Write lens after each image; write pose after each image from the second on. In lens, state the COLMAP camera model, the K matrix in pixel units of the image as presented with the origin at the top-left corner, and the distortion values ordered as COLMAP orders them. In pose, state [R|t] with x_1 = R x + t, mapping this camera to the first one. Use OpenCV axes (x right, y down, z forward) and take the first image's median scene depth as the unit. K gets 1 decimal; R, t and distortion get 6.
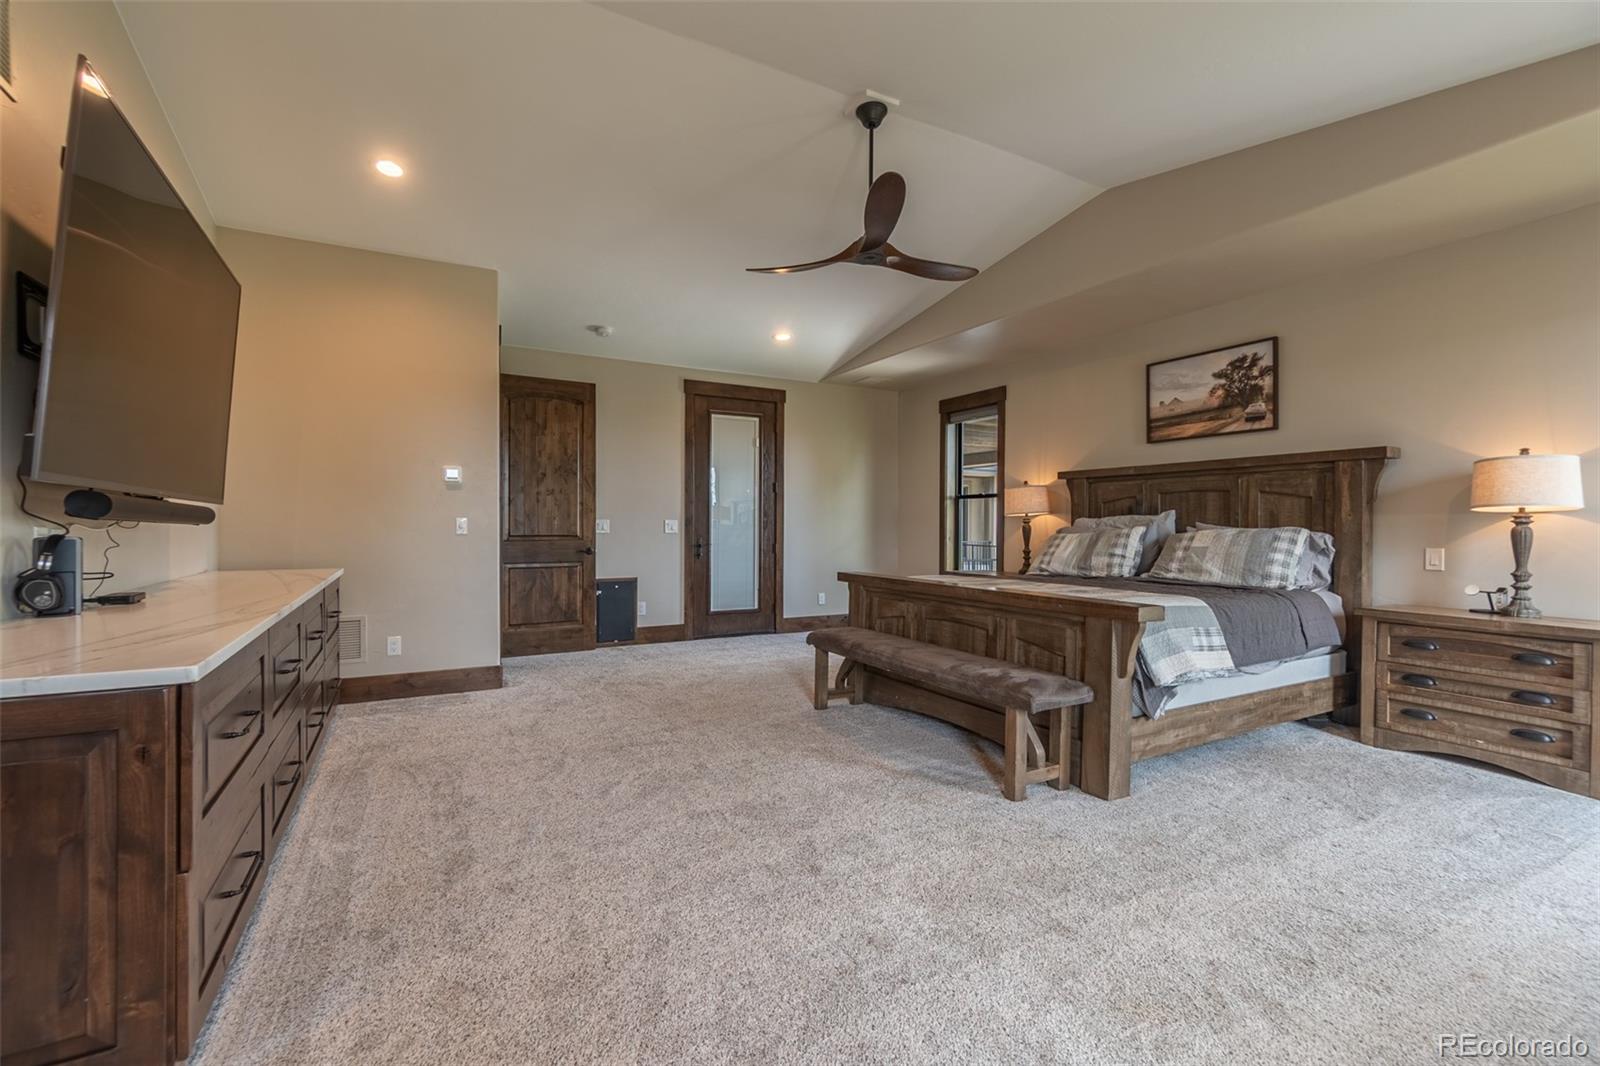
lens RADIAL K [[688.5, 0, 790.1], [0, 688.5, 531.0], [0, 0, 1]] dist [-0.004755, 0.001225]
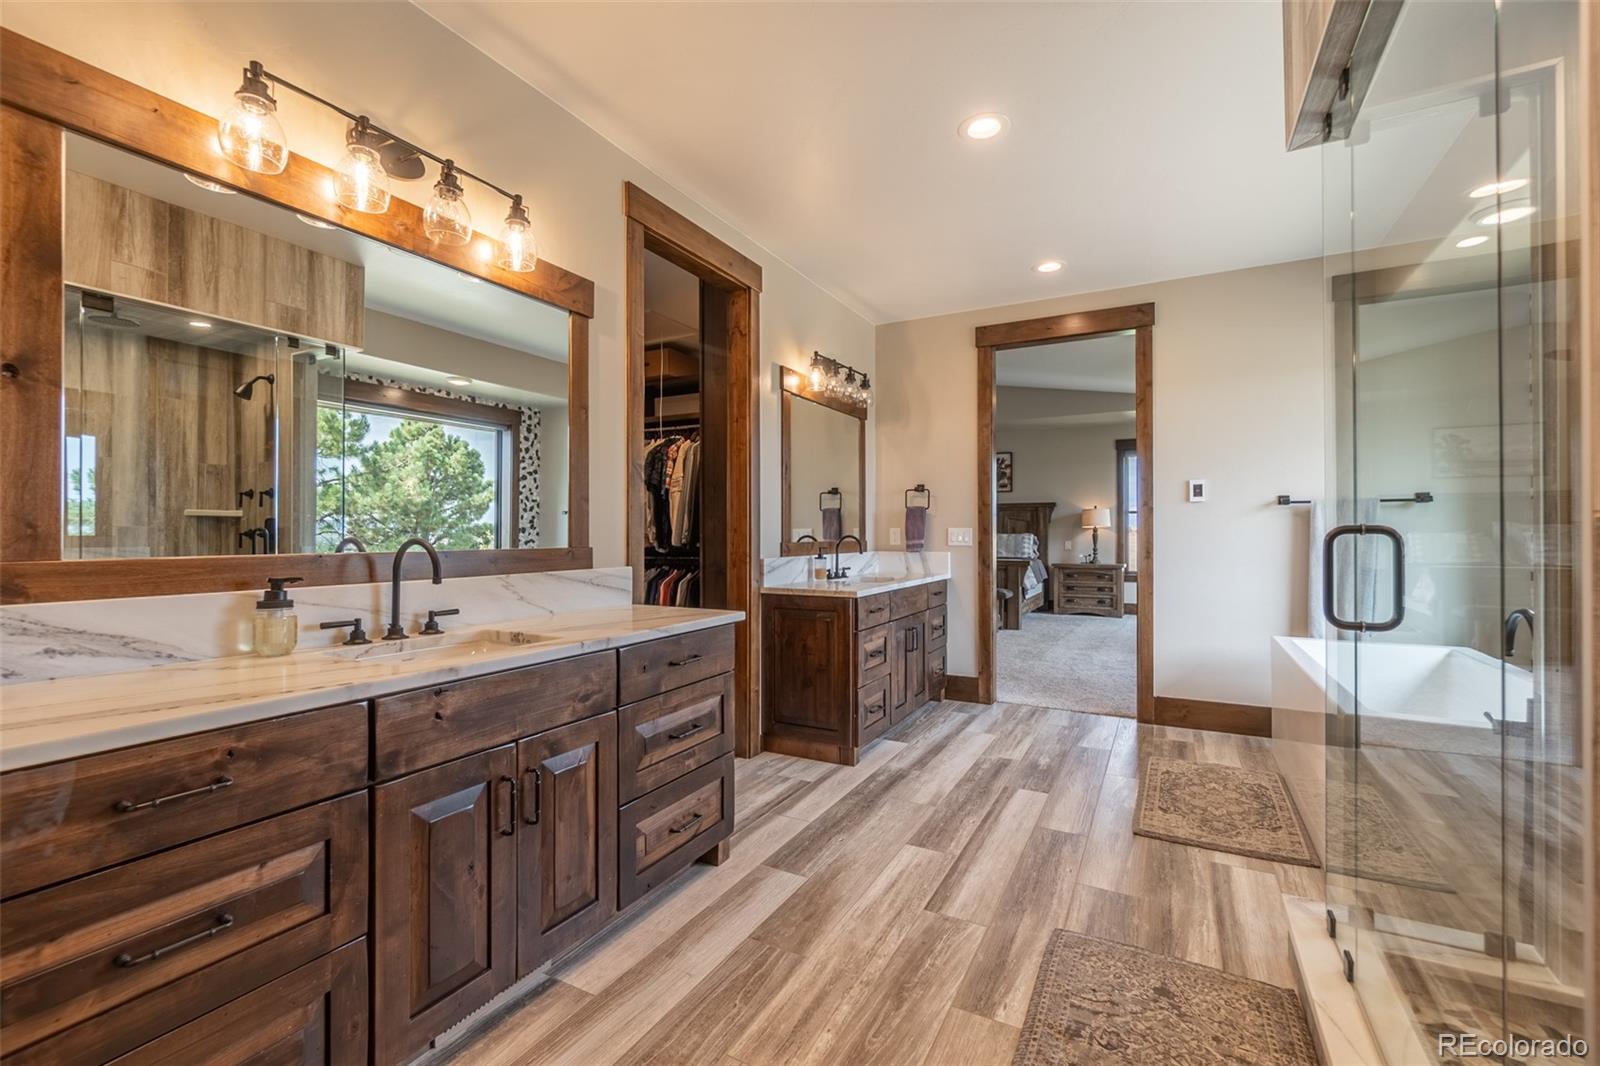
lens RADIAL K [[688.5, 0, 797.3], [0, 688.5, 524.1], [0, 0, 1]] dist [-0.004755, 0.001225]
pose [[0.849724, 0.007720, 0.527171, -1.126345], [0.007467, 0.999616, -0.026675, 0.019348], [-0.527175, 0.026603, 0.849340, -0.590079]]
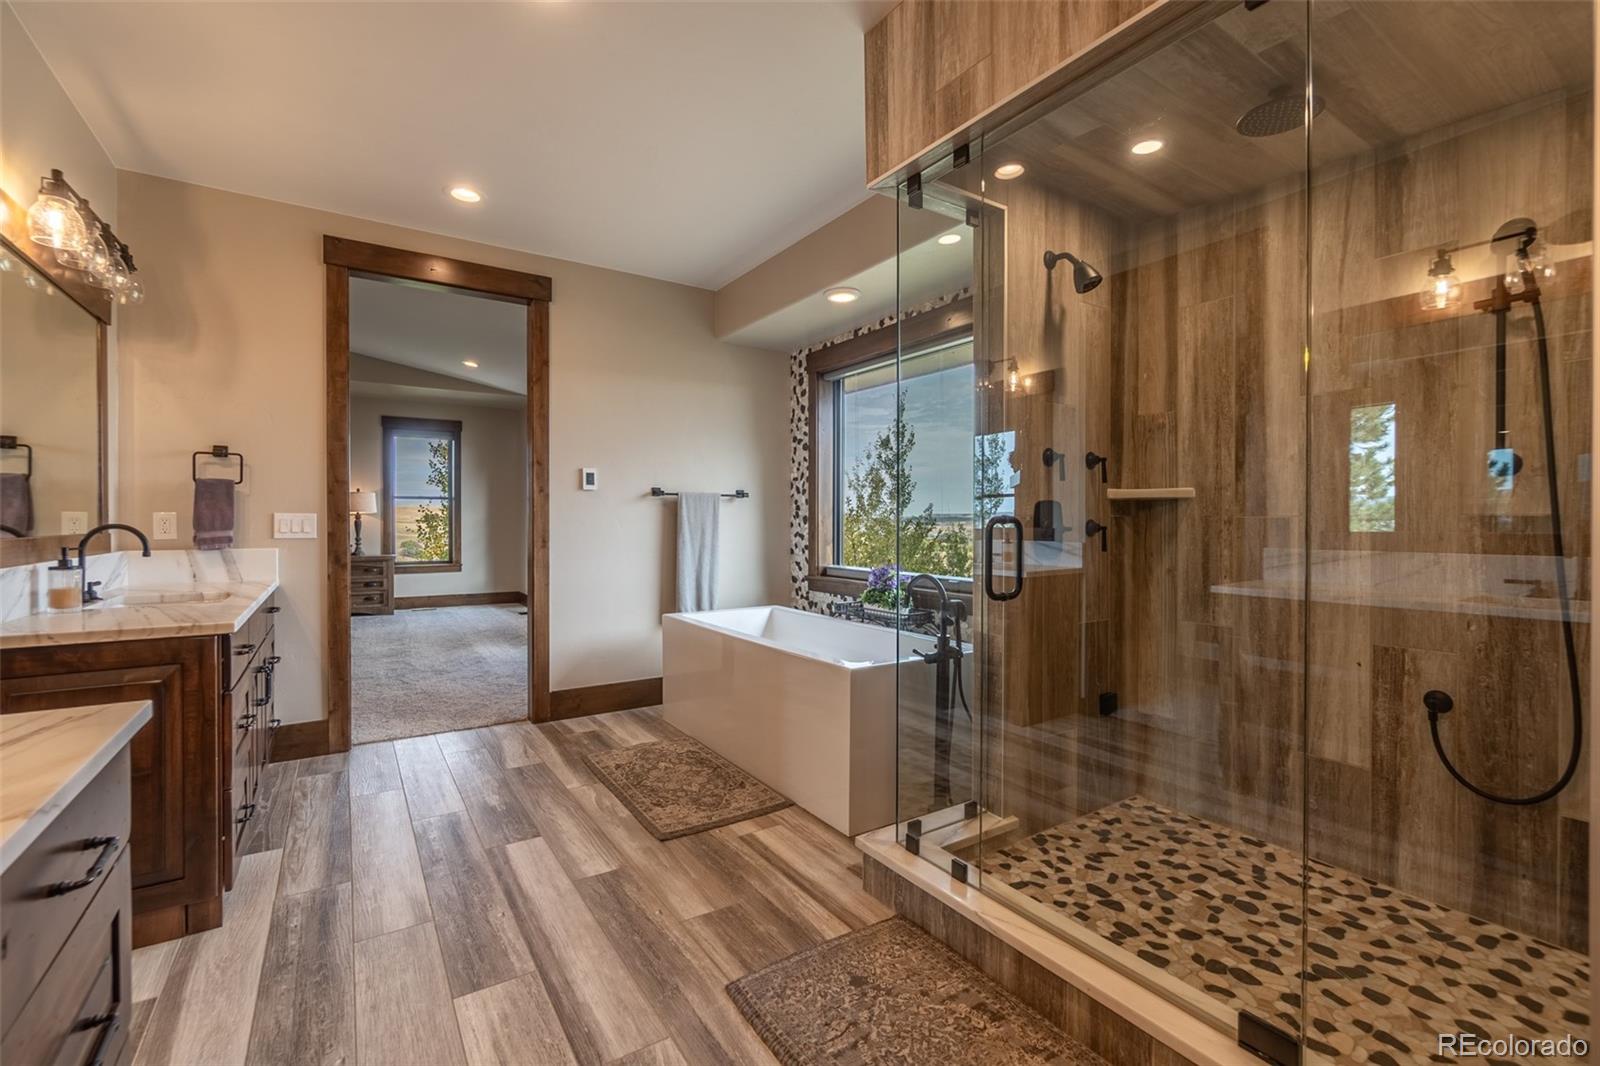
lens RADIAL K [[688.5, 0, 776.6], [0, 688.5, 524.0], [0, 0, 1]] dist [-0.004755, 0.001225]
pose [[-0.065598, -0.004152, 0.997837, -1.127855], [0.012960, 0.999903, 0.005012, 0.012977], [-0.997762, 0.013261, -0.065538, -0.263432]]
